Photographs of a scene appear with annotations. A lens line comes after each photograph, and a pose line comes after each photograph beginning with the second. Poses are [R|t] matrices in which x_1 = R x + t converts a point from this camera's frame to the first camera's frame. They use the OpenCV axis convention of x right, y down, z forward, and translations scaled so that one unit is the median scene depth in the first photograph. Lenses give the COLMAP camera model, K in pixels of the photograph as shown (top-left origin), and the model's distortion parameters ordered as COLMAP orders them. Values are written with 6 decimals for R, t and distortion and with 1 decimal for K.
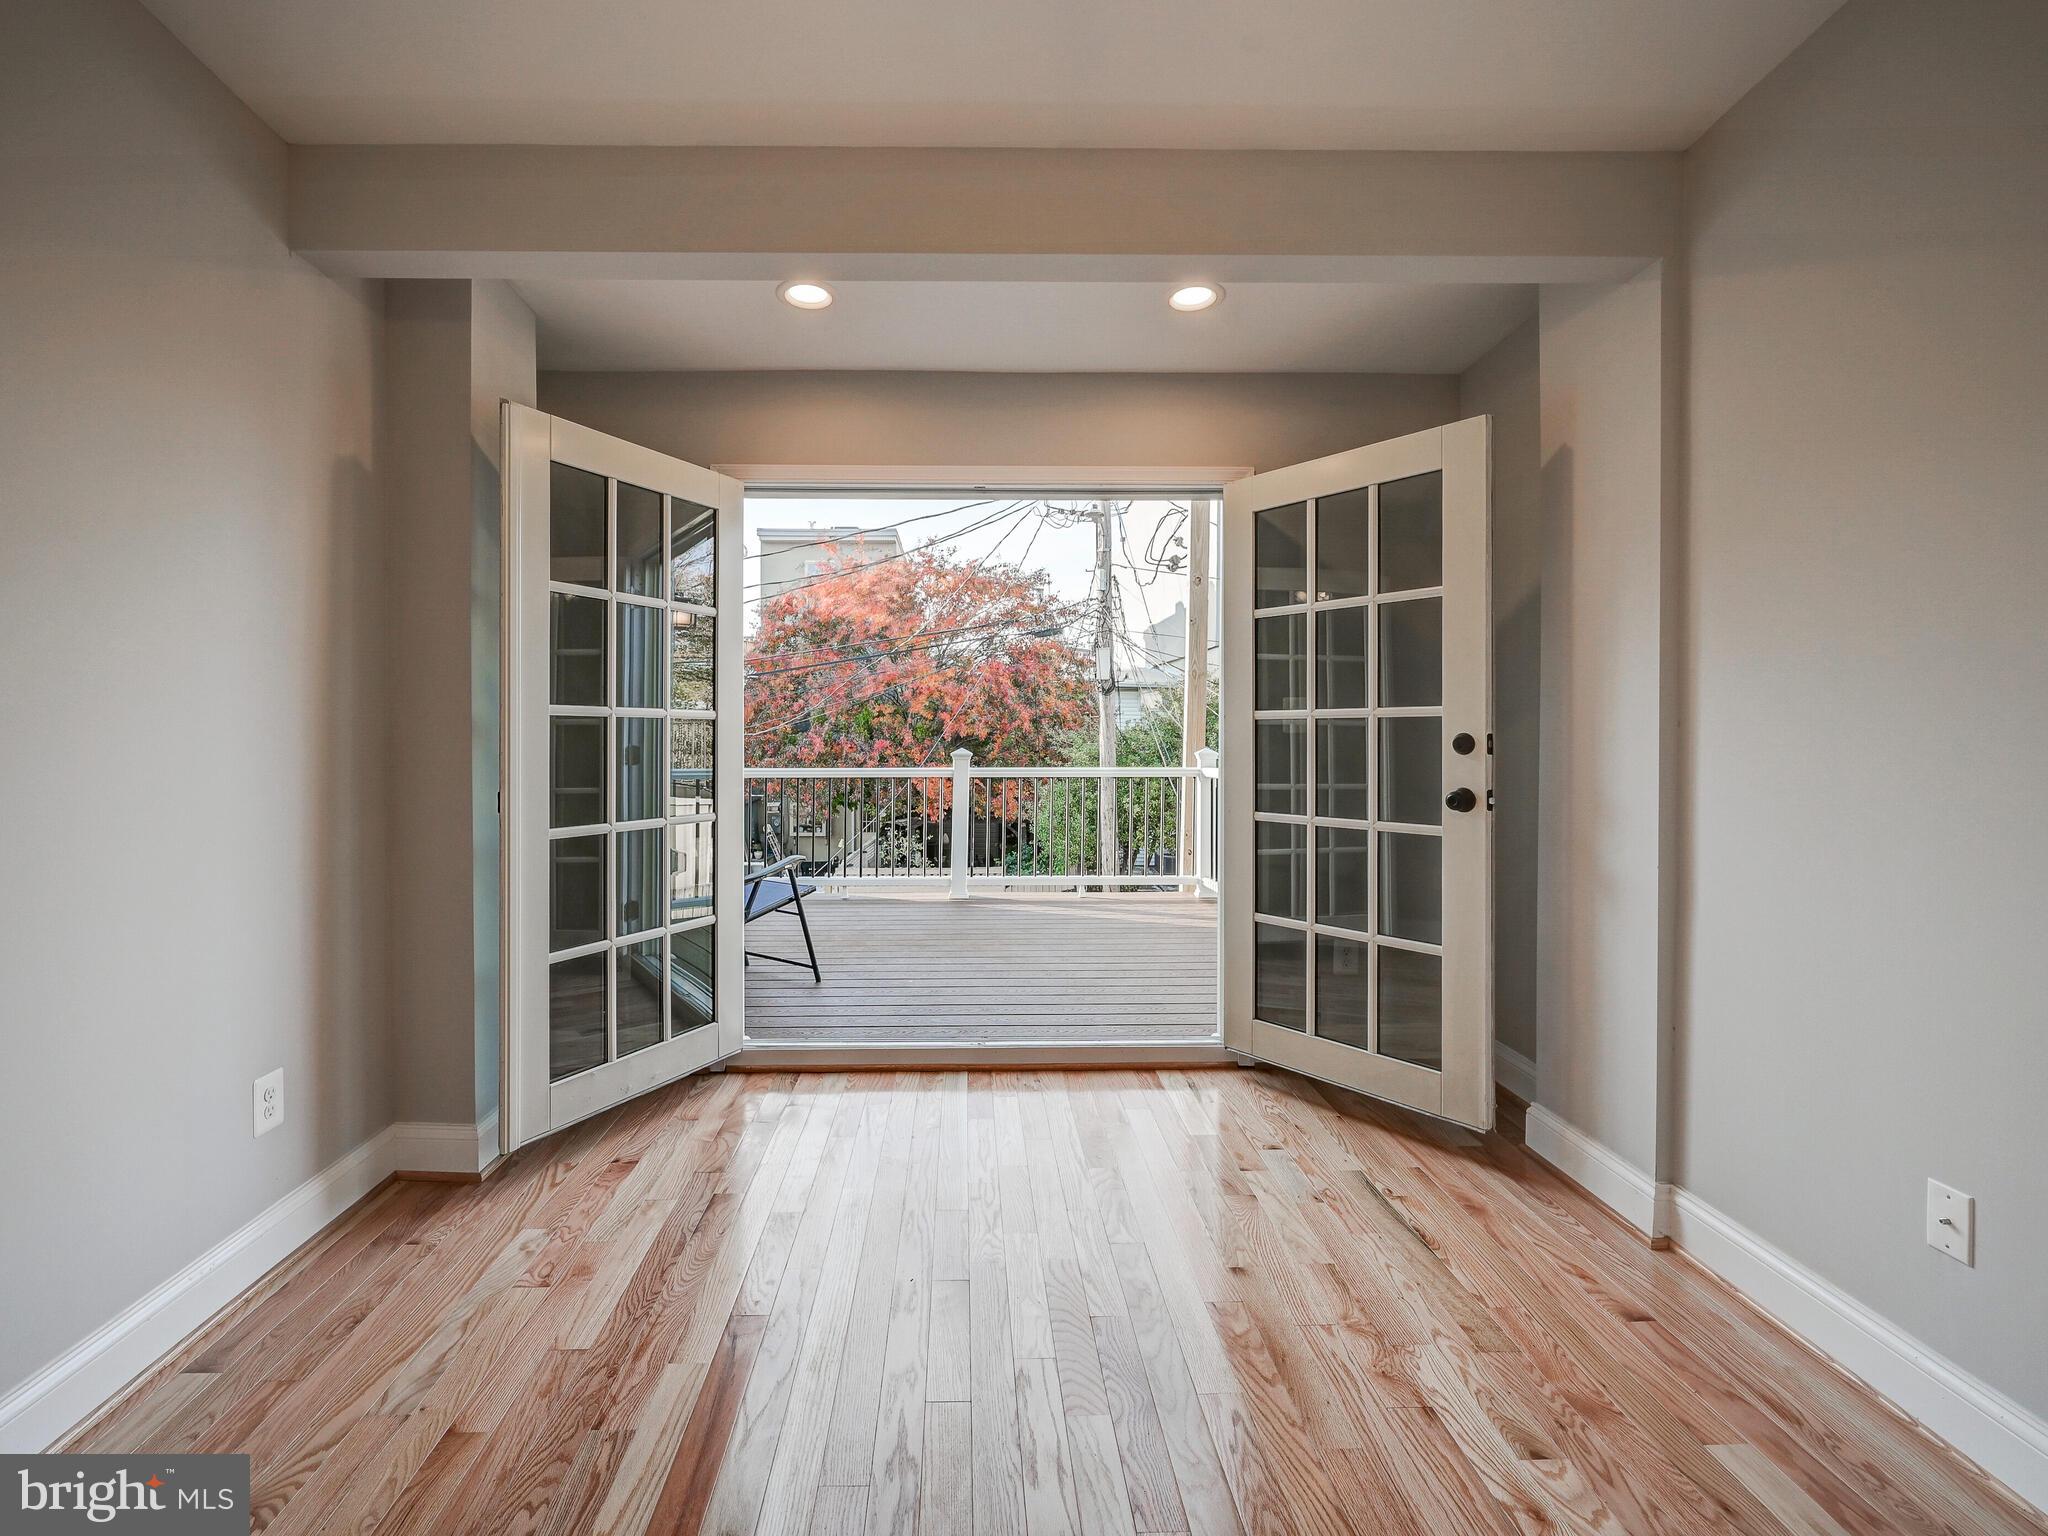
lens RADIAL K [[909.6, 0, 968.9], [0, 909.6, 762.8], [0, 0, 1]] dist [0.000113, 0.000133]
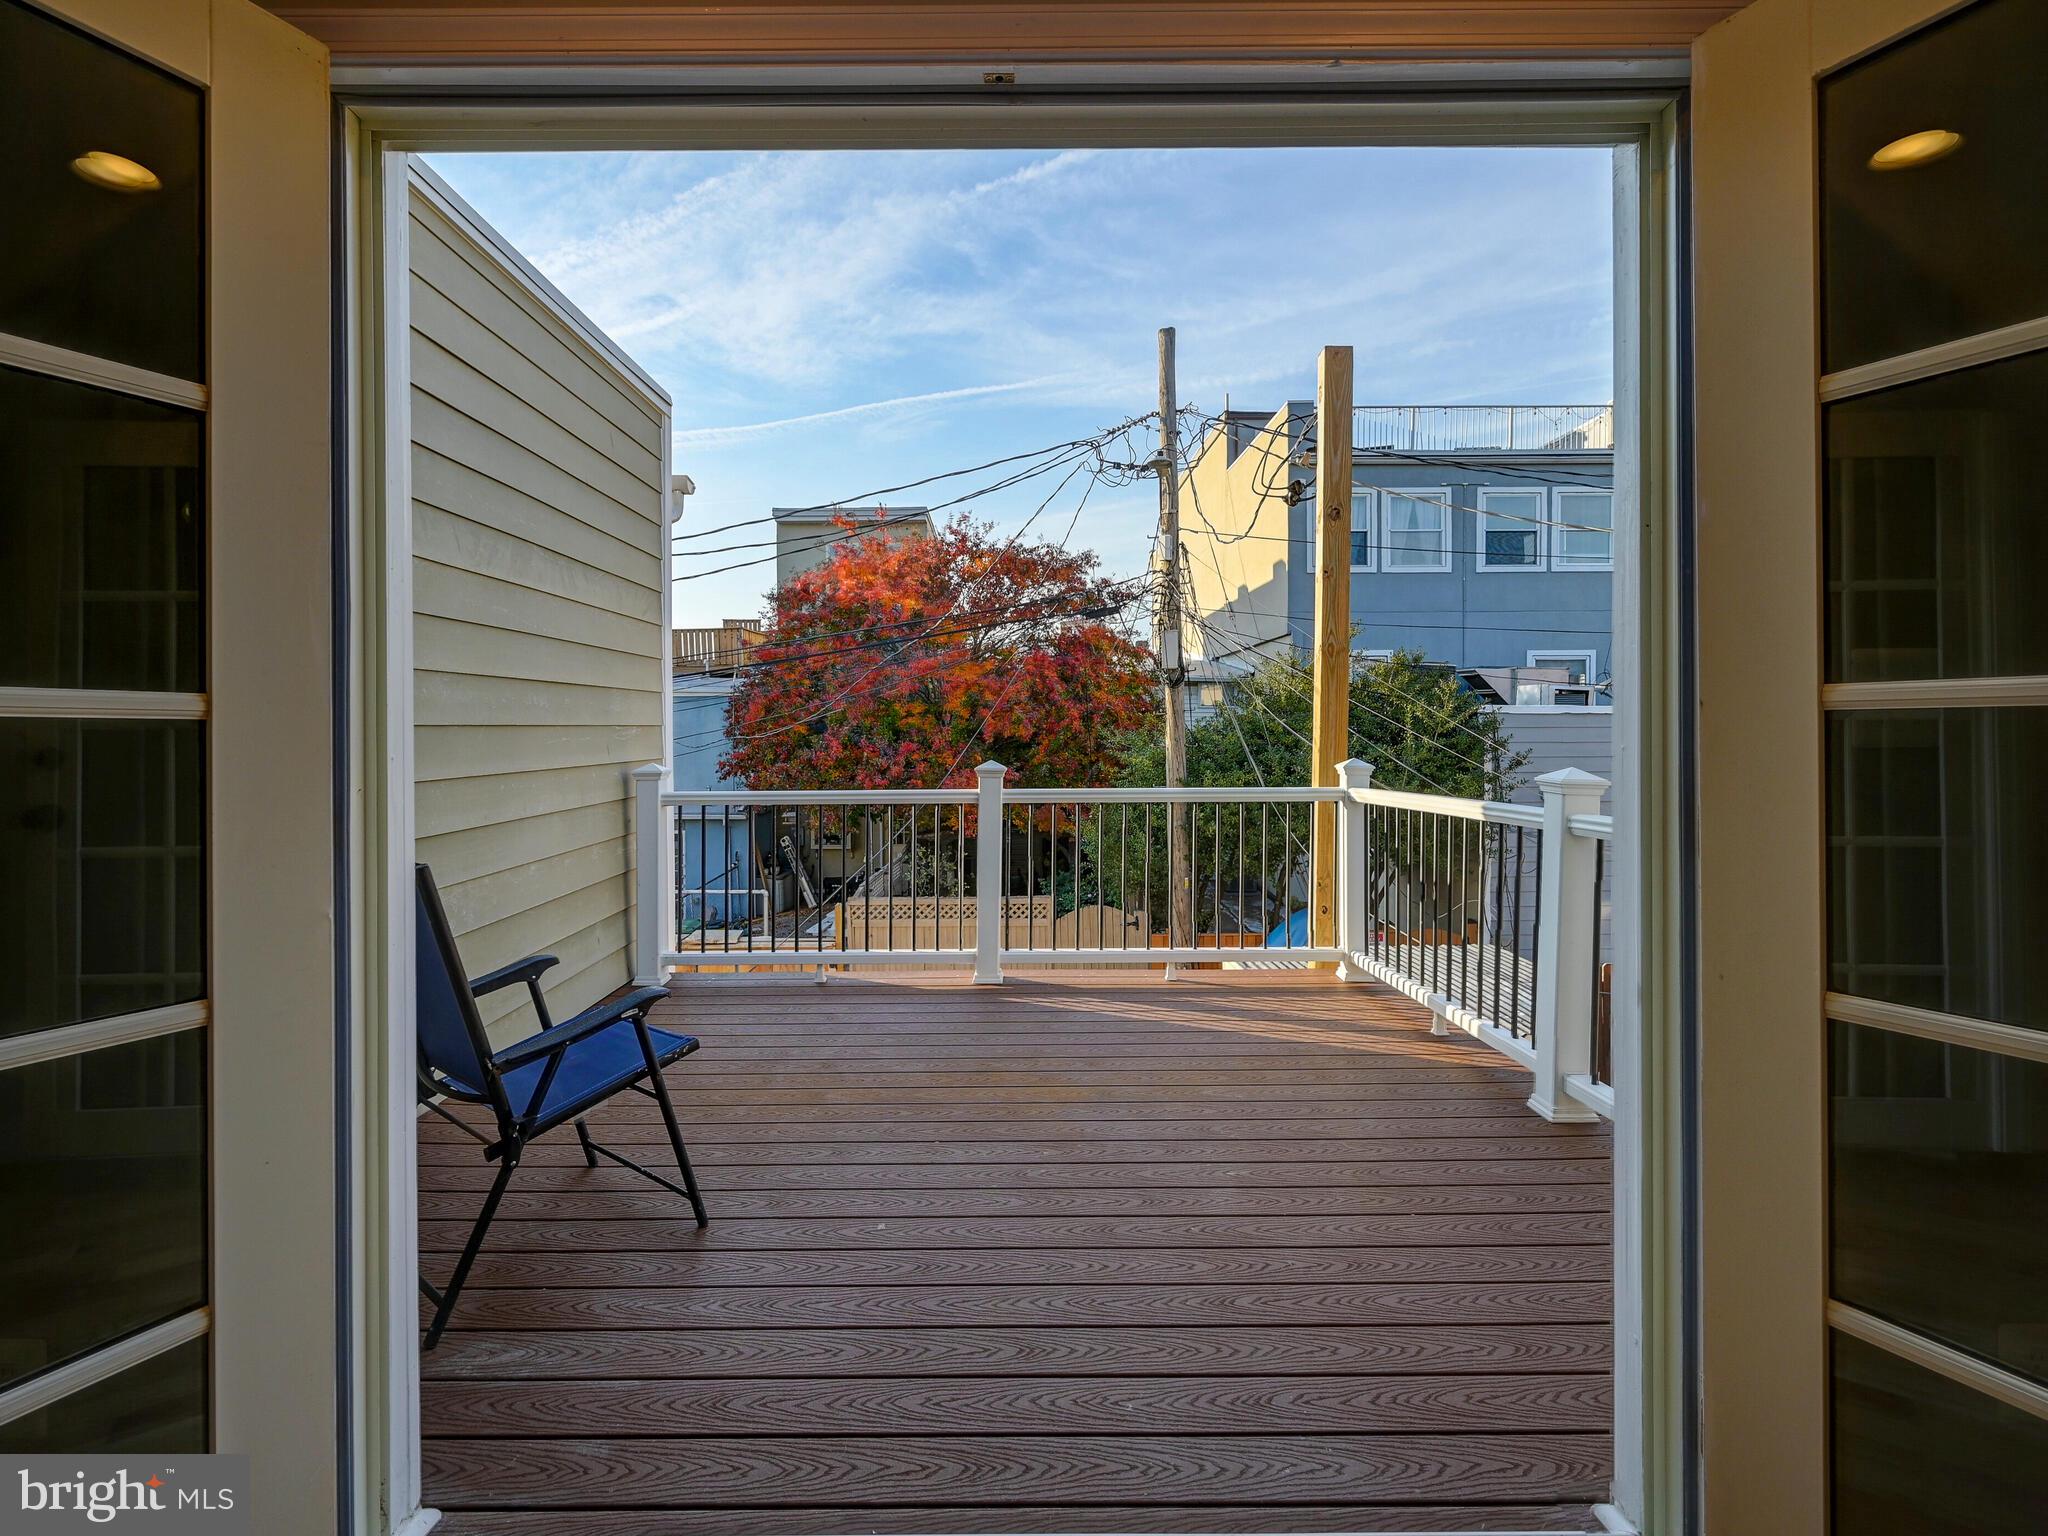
lens RADIAL K [[938.6, 0, 1008.1], [0, 938.6, 735.0], [0, 0, 1]] dist [0.002827, 0.000283]
pose [[0.999967, -0.006766, -0.004598, 0.003041], [0.006628, 0.999542, -0.029537, -0.004865], [0.004796, 0.029506, 0.999553, 0.106178]]
